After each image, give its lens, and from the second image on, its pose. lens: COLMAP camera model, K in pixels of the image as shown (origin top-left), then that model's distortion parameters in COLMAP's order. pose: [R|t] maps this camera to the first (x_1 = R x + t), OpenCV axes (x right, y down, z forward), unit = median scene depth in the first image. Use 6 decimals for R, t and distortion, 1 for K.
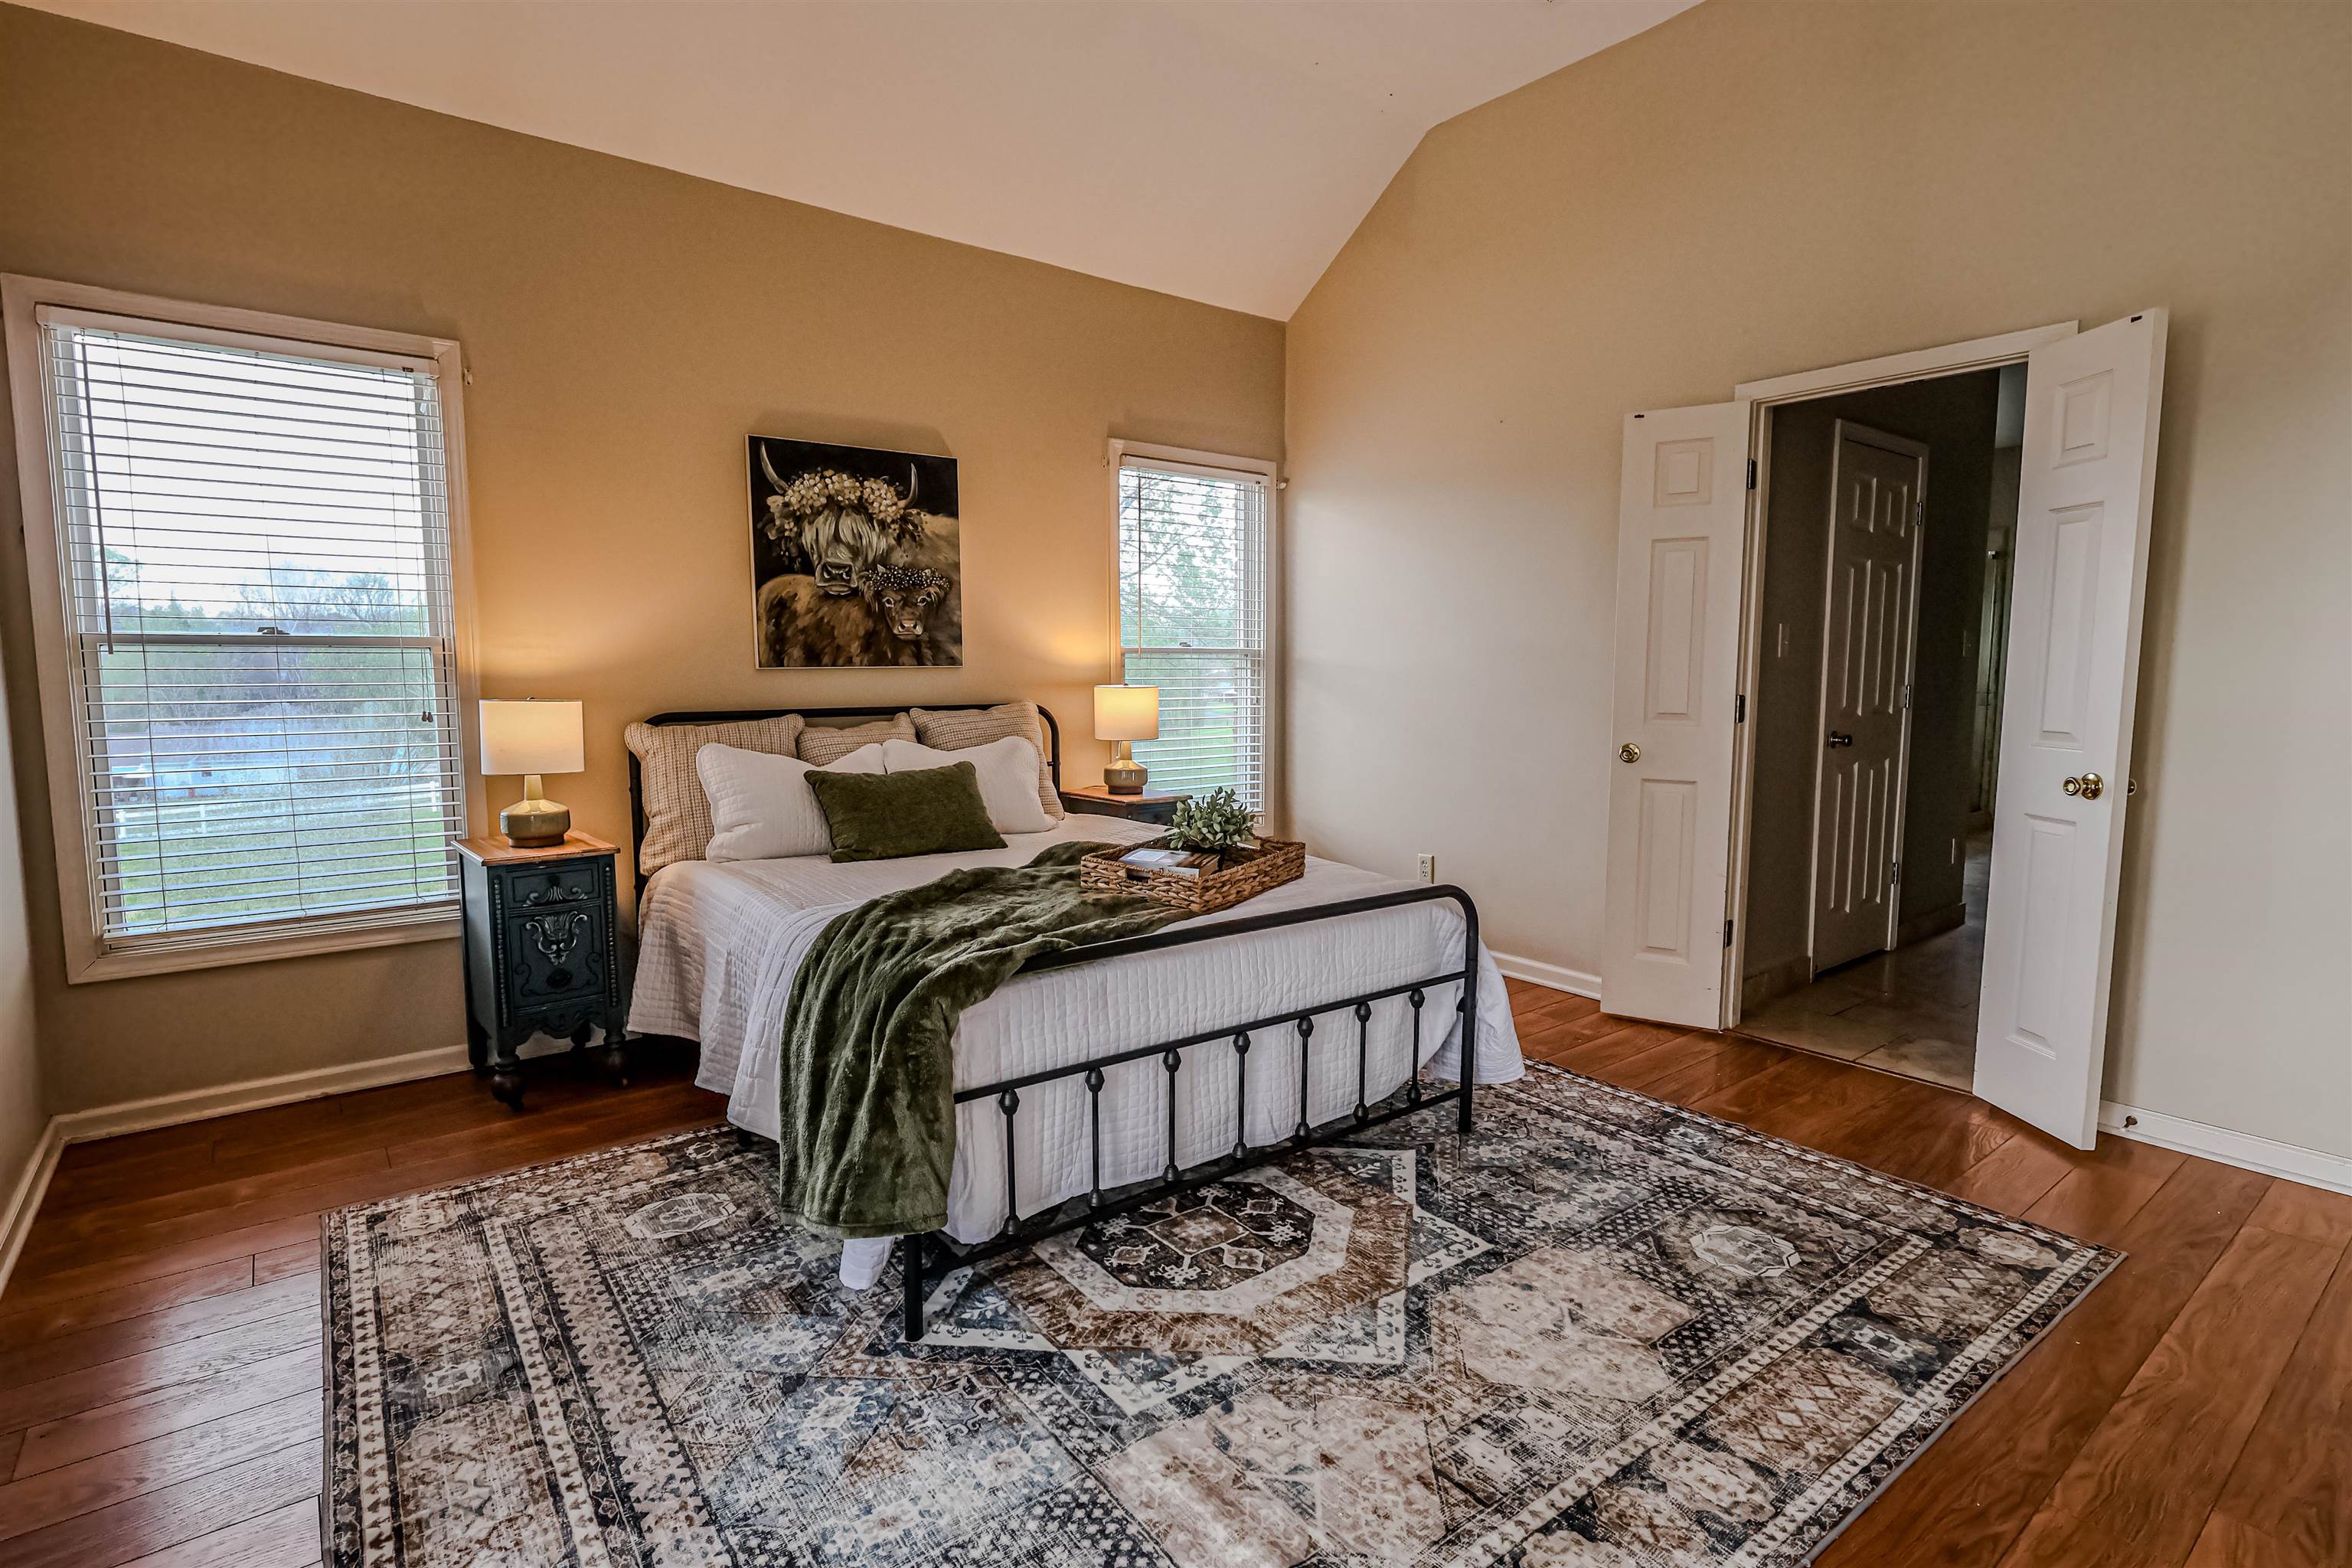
lens RADIAL K [[1099.5, 0, 1171.0], [0, 1099.5, 775.4], [0, 0, 1]] dist [-0.002306, 0.001264]
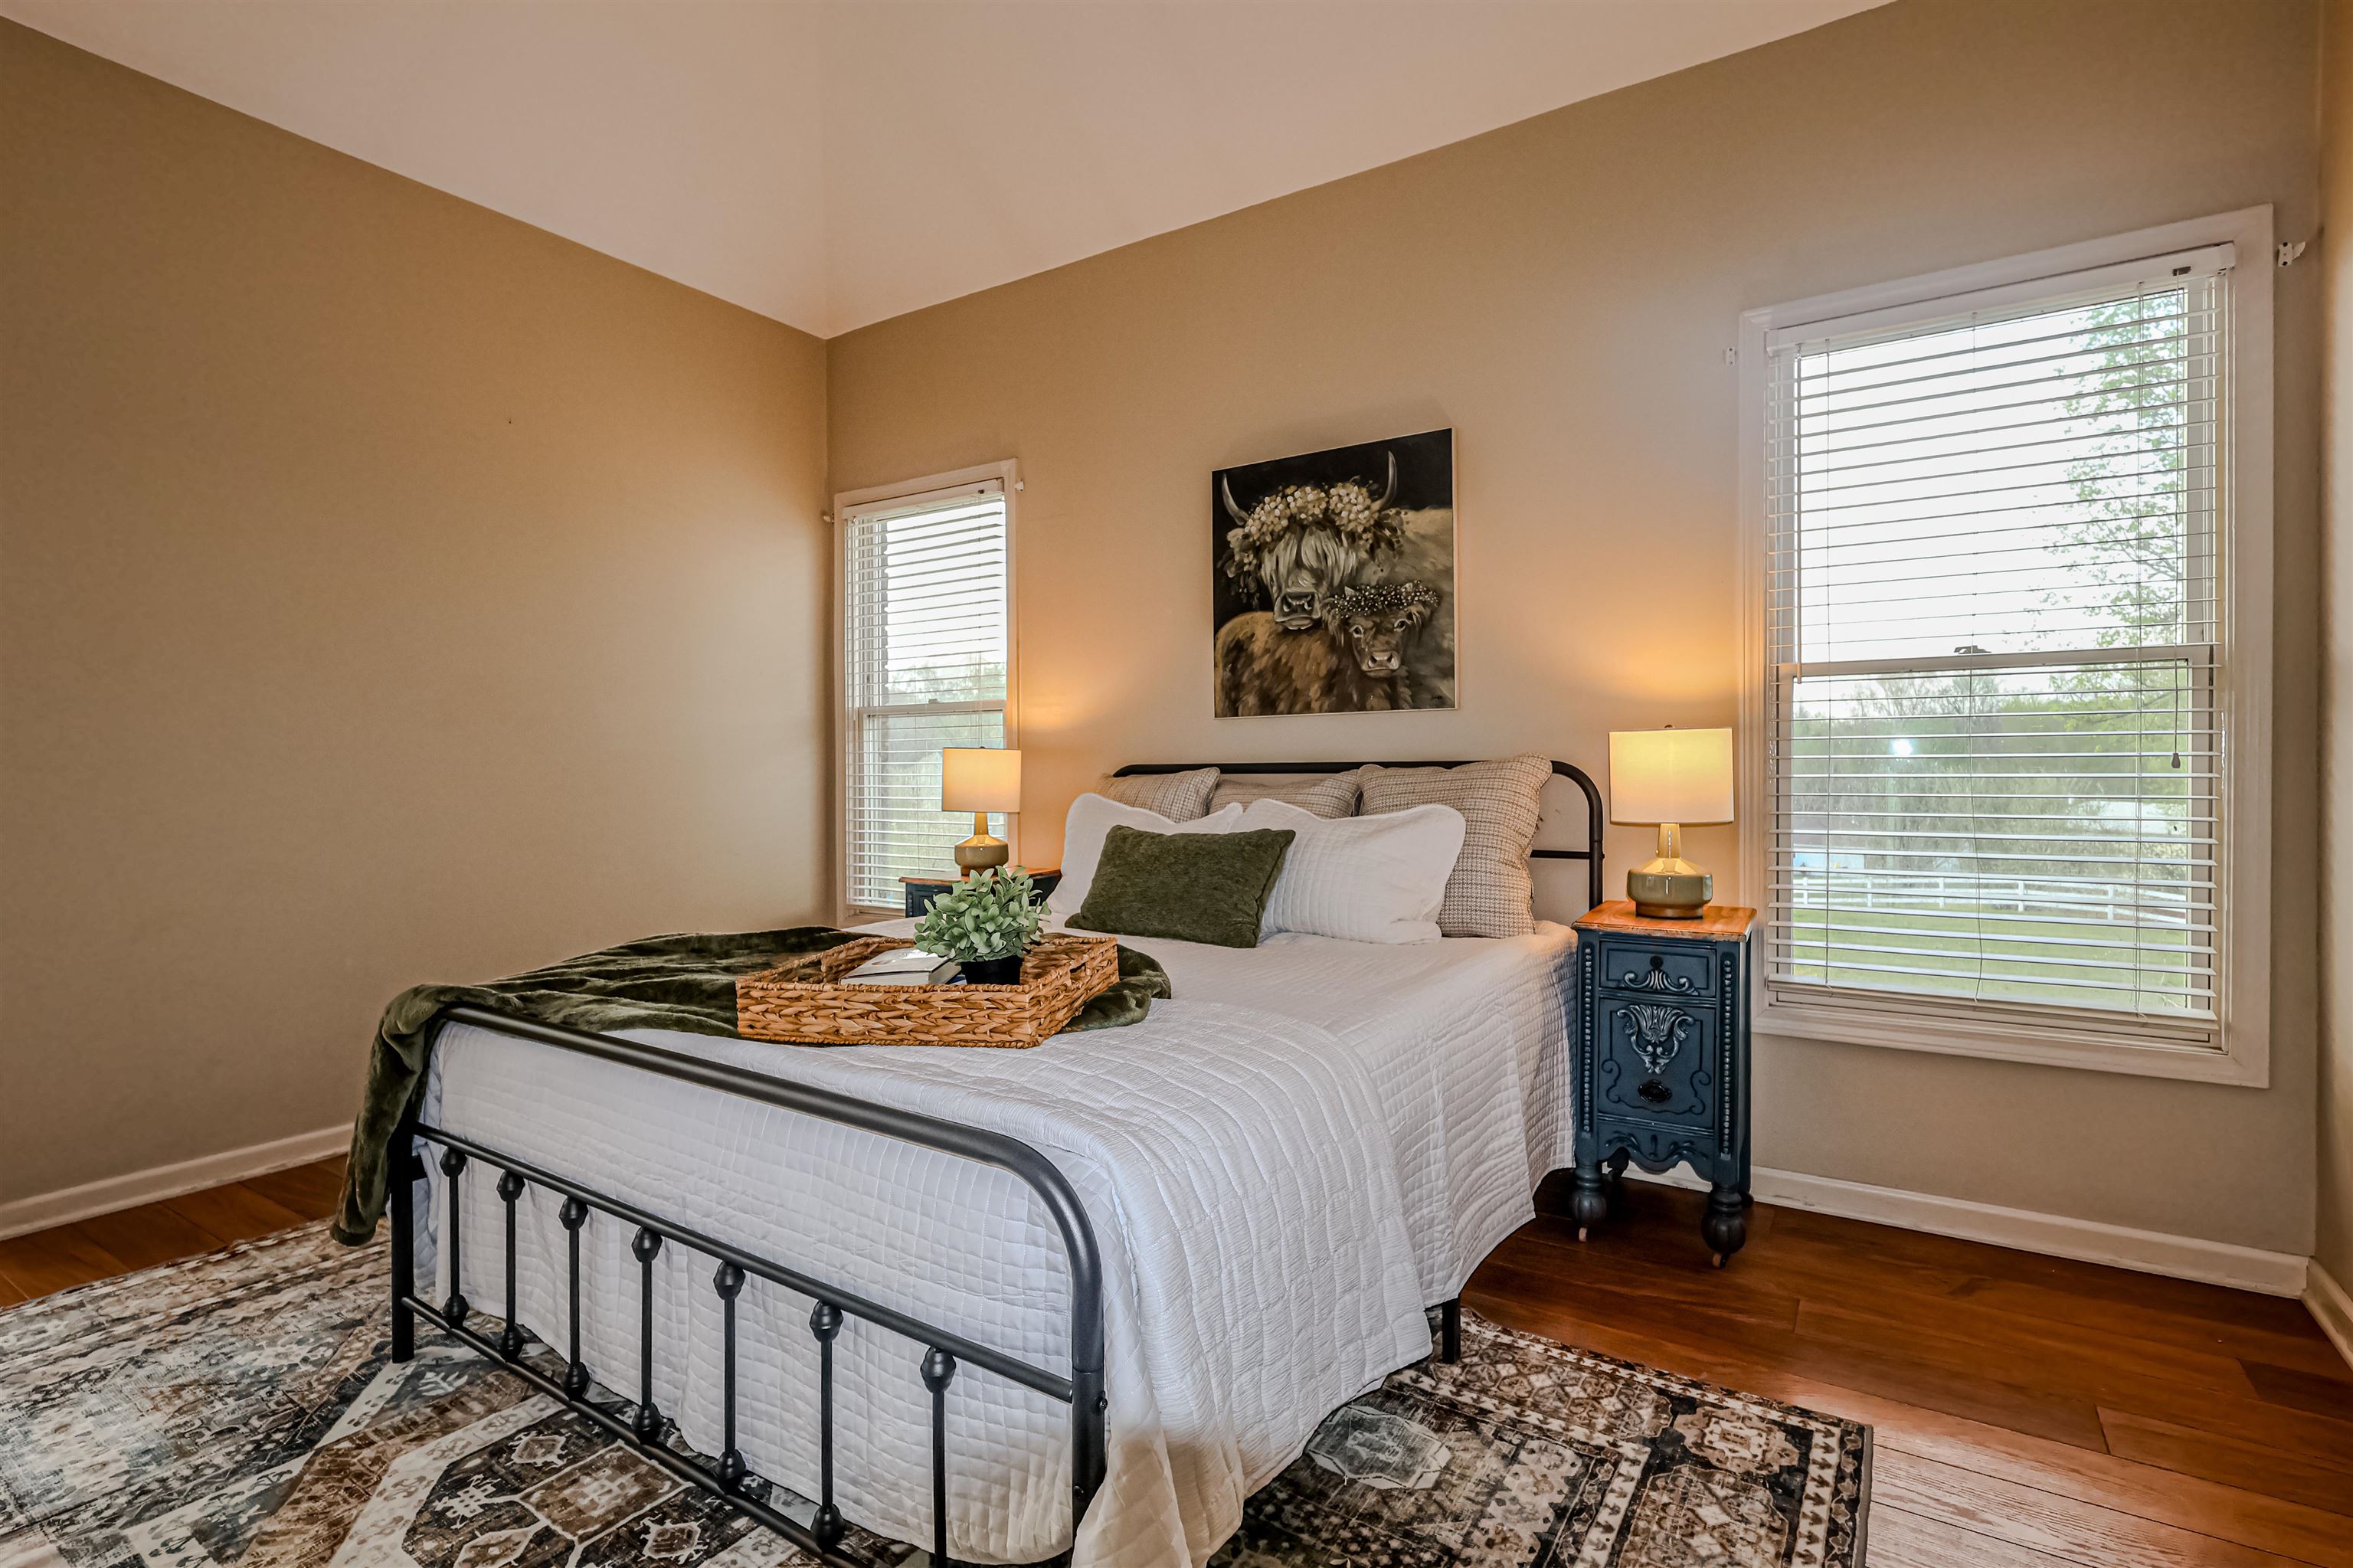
lens RADIAL K [[1100.0, 0, 1173.5], [0, 1100.0, 782.7], [0, 0, 1]] dist [-0.002306, 0.001264]
pose [[0.345050, 0.014864, -0.938467, 0.476811], [-0.084125, 0.996340, -0.015150, -0.026516], [0.934807, 0.084176, 0.345037, 0.648026]]
